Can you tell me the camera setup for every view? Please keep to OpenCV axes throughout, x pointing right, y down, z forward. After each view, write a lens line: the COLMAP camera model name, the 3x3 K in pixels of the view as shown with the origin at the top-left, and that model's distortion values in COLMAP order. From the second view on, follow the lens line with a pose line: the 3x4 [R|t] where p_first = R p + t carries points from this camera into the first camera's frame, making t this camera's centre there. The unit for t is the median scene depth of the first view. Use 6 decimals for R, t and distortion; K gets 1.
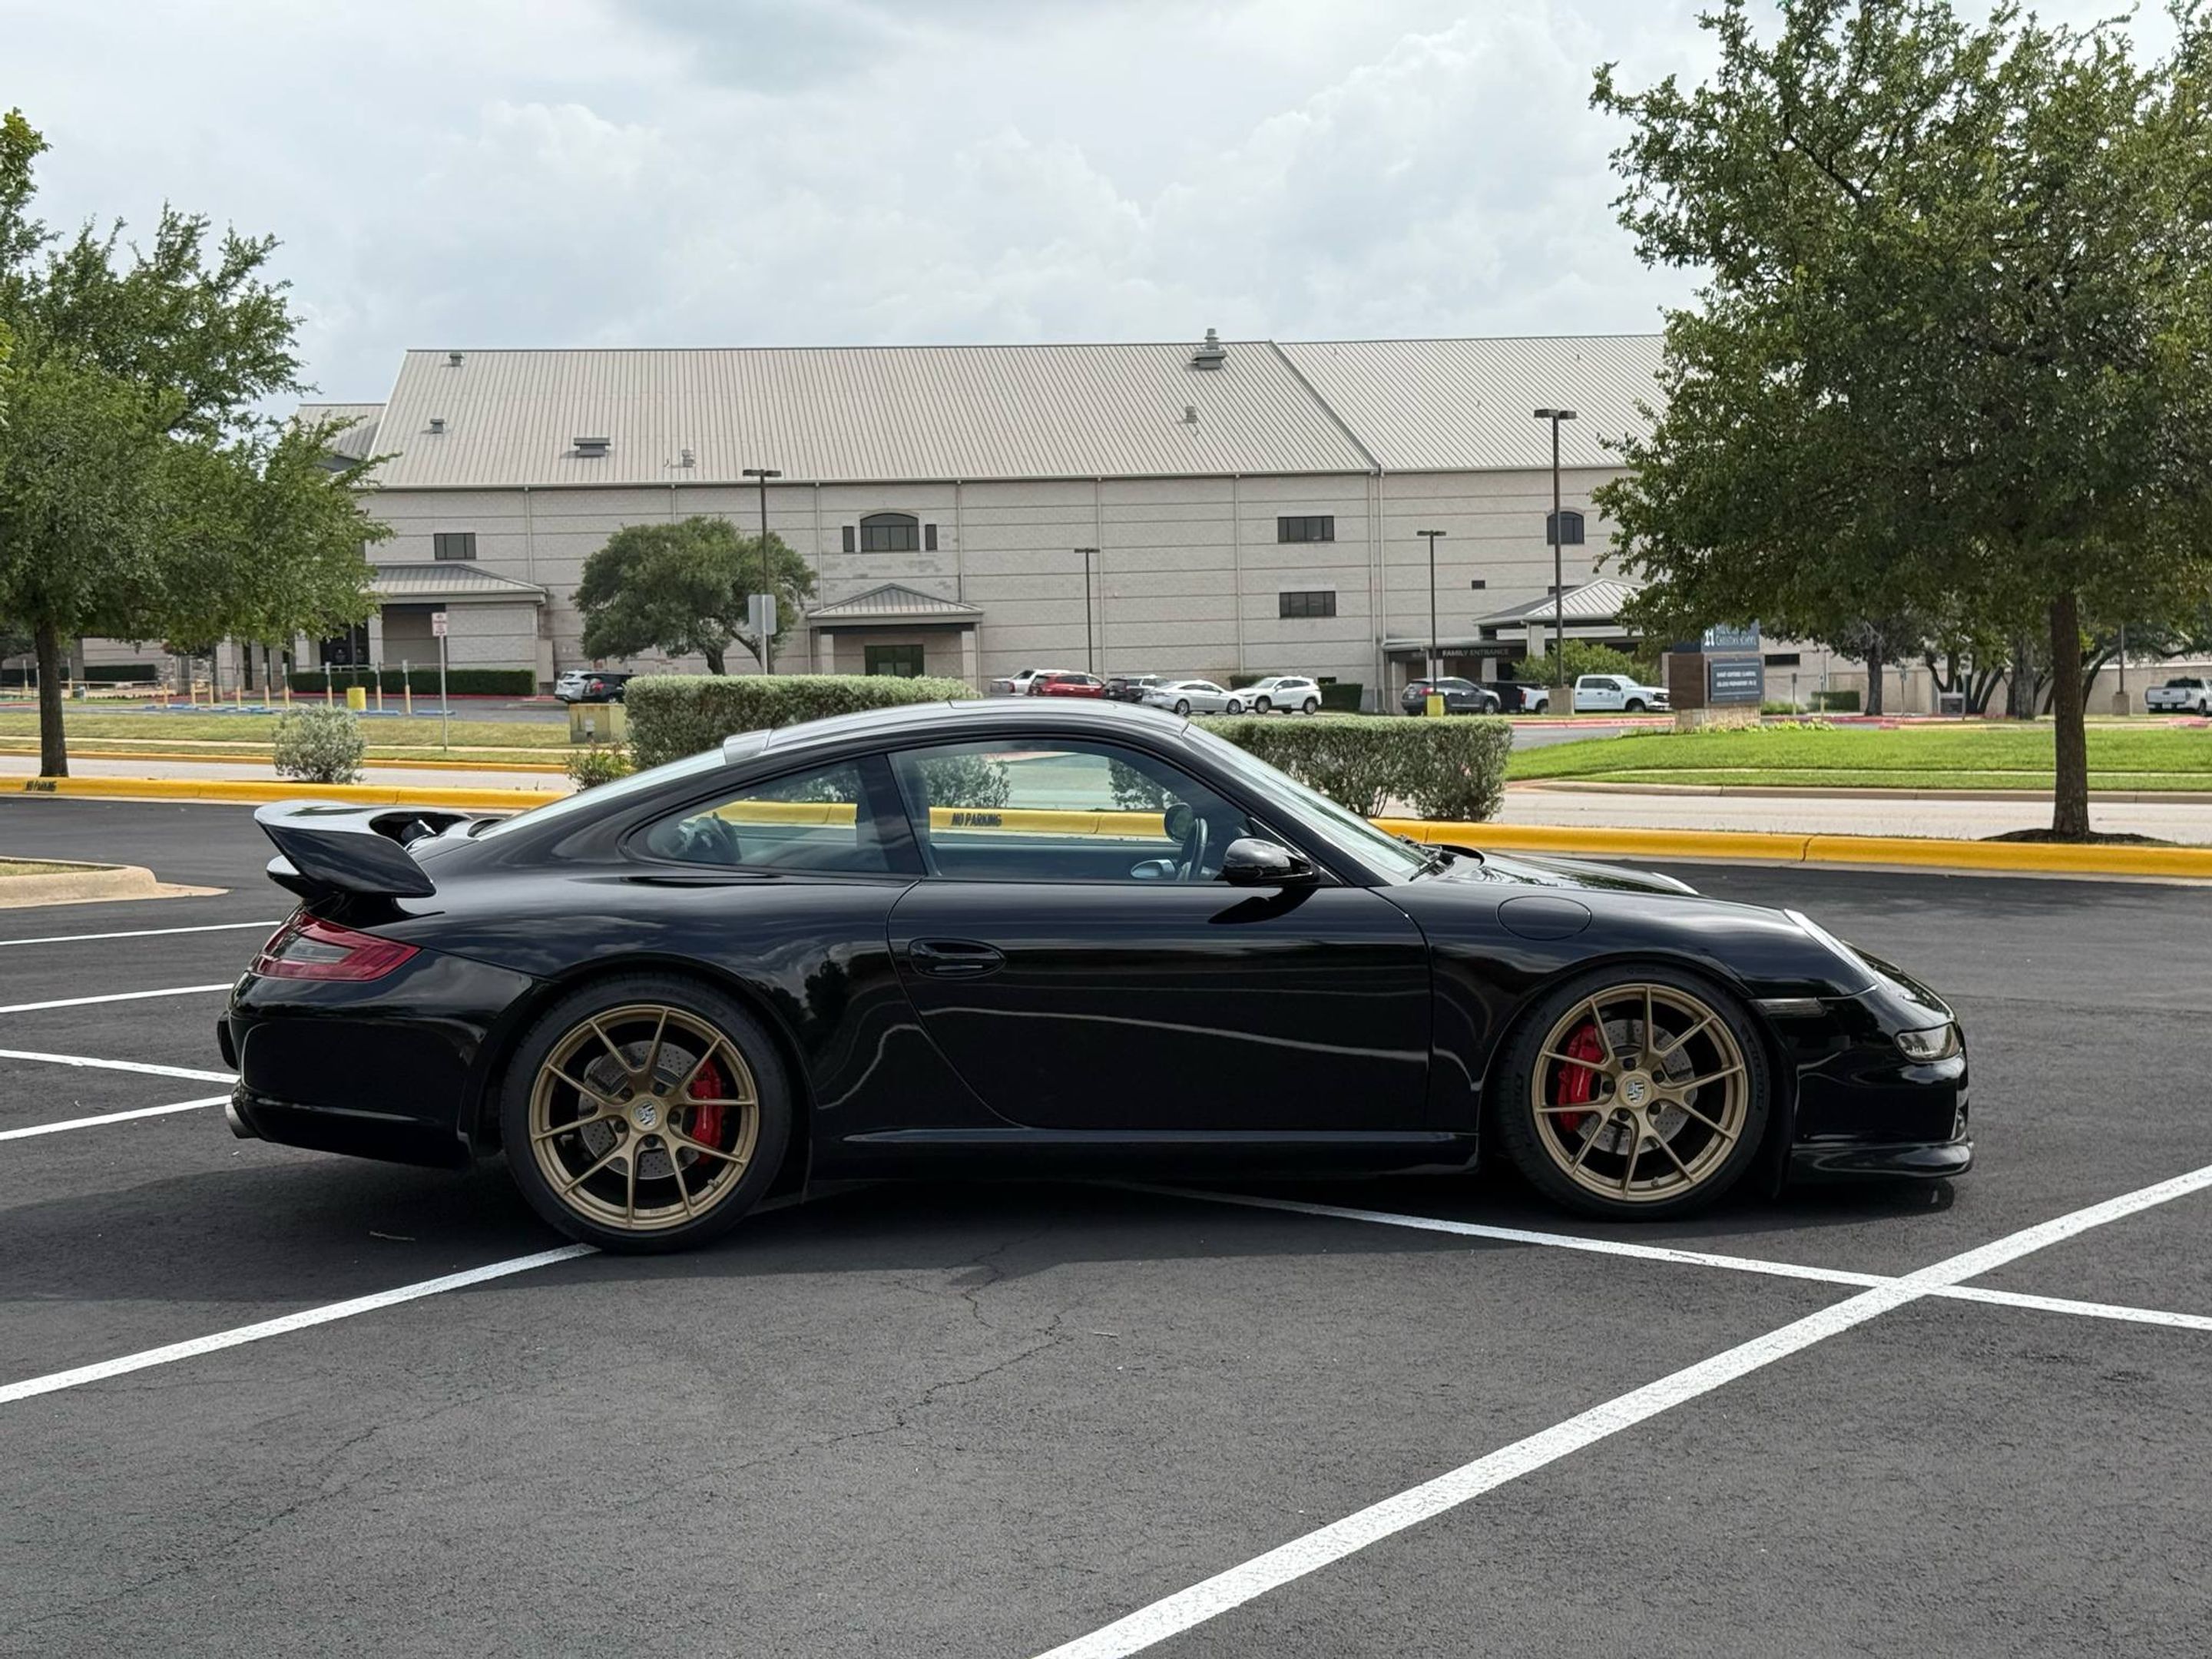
lens RADIAL K [[3091.5, 0, 1144.6], [0, 3091.5, 841.0], [0, 0, 1]] dist [0.203211, -0.455850]
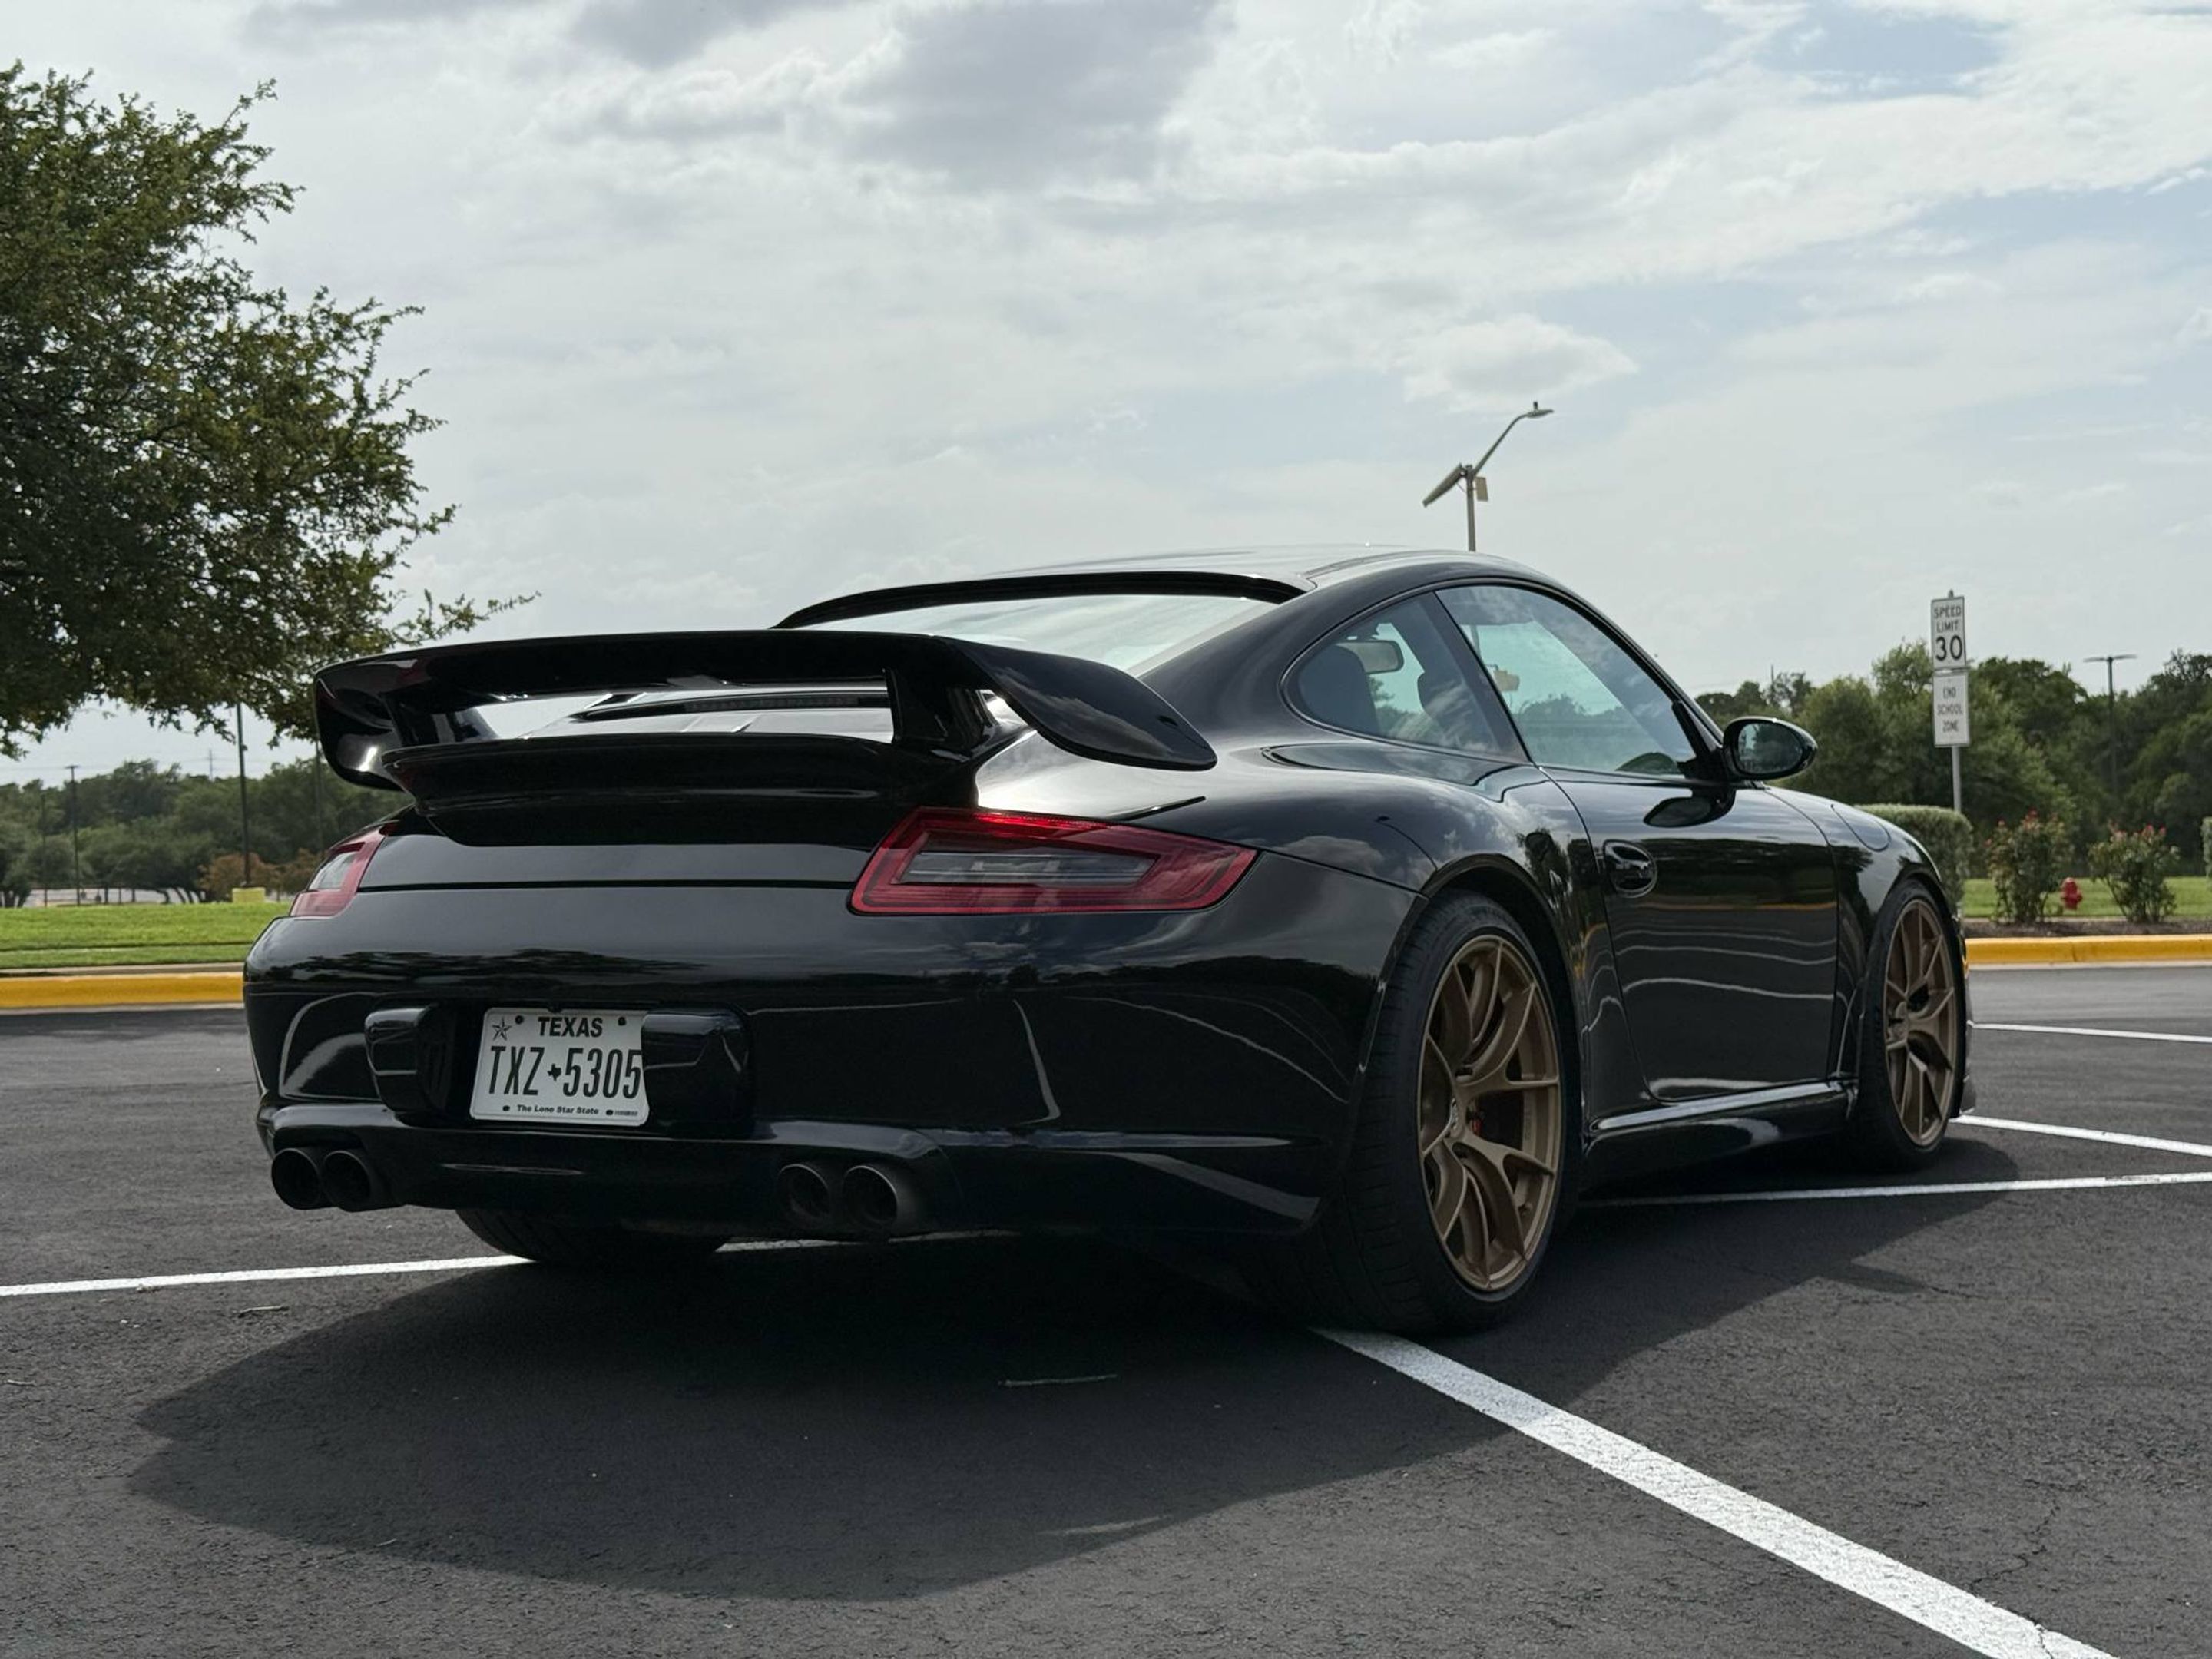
lens RADIAL K [[3093.9, 0, 1116.3], [0, 3093.9, 836.3], [0, 0, 1]] dist [0.188392, -0.409797]
pose [[0.583137, 0.002801, 0.812369, -0.247789], [0.059492, 0.997162, -0.046143, 0.019503], [-0.810192, 0.075237, 0.581316, 0.234010]]
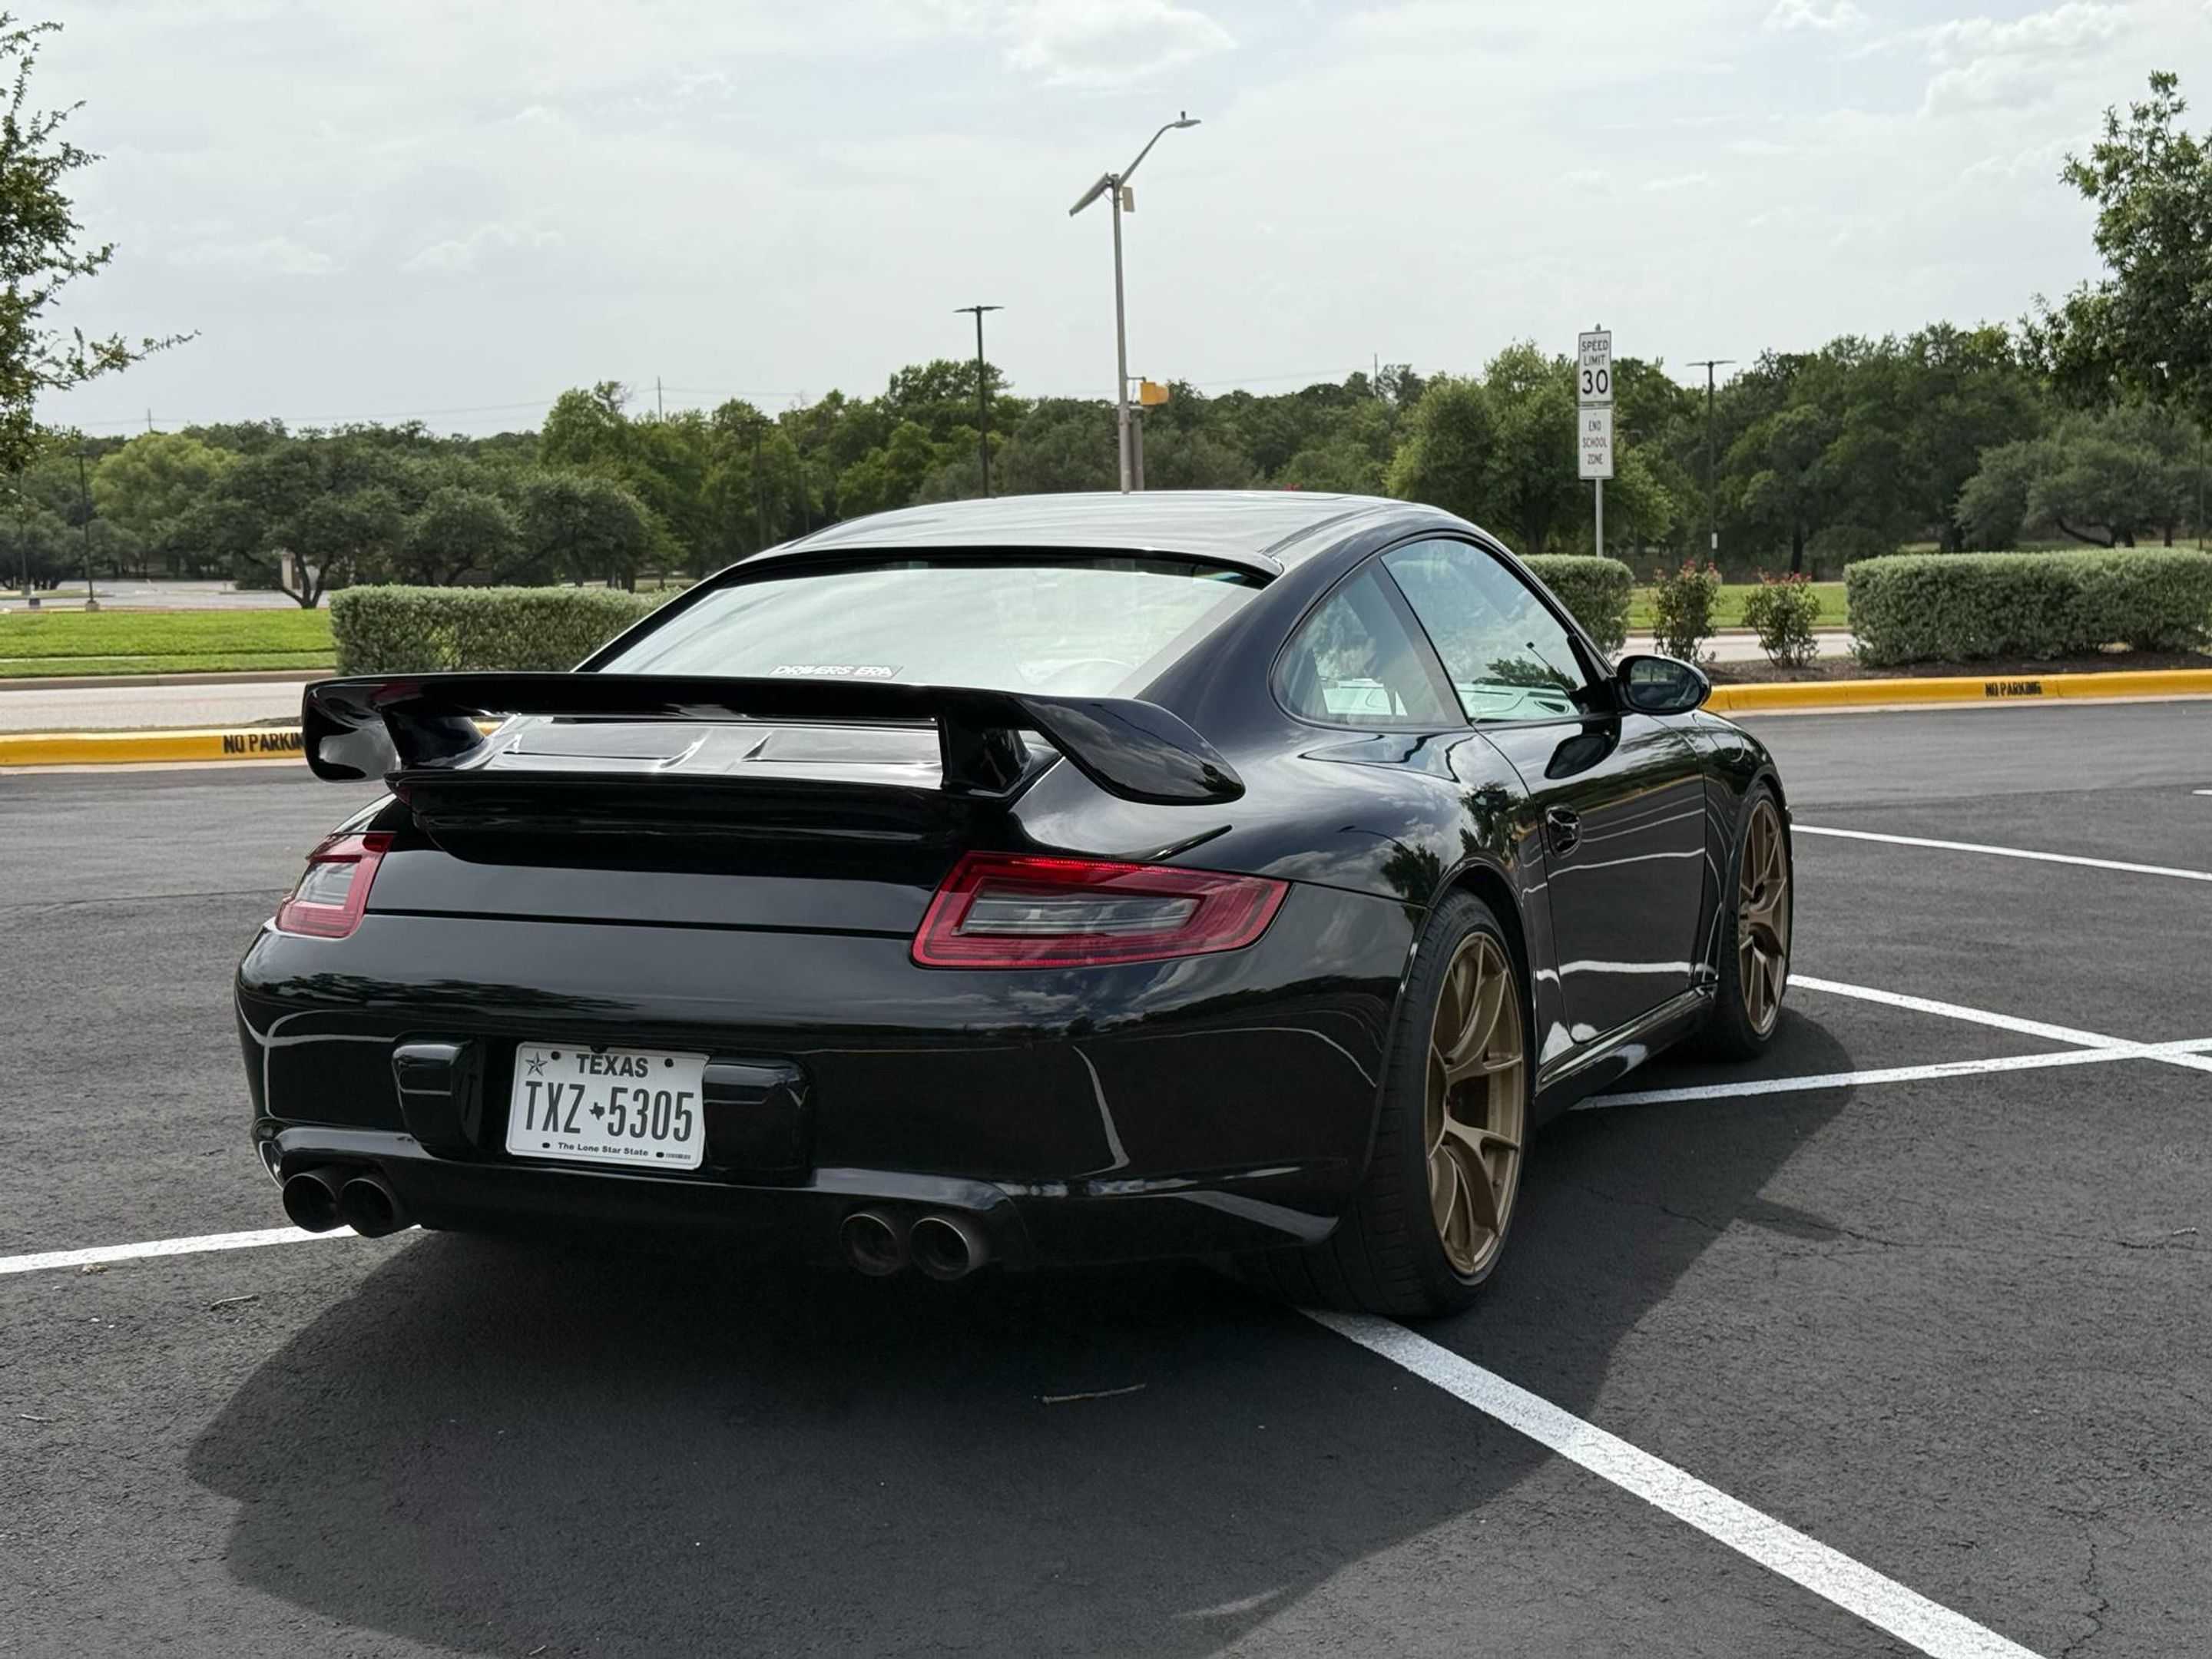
lens RADIAL K [[3093.9, 0, 1116.3], [0, 3093.9, 836.3], [0, 0, 1]] dist [0.188392, -0.409797]
pose [[0.476346, -0.083837, 0.875252, -0.263906], [0.059992, 0.996223, 0.062774, -0.004833], [-0.877209, 0.022606, 0.479576, 0.255071]]
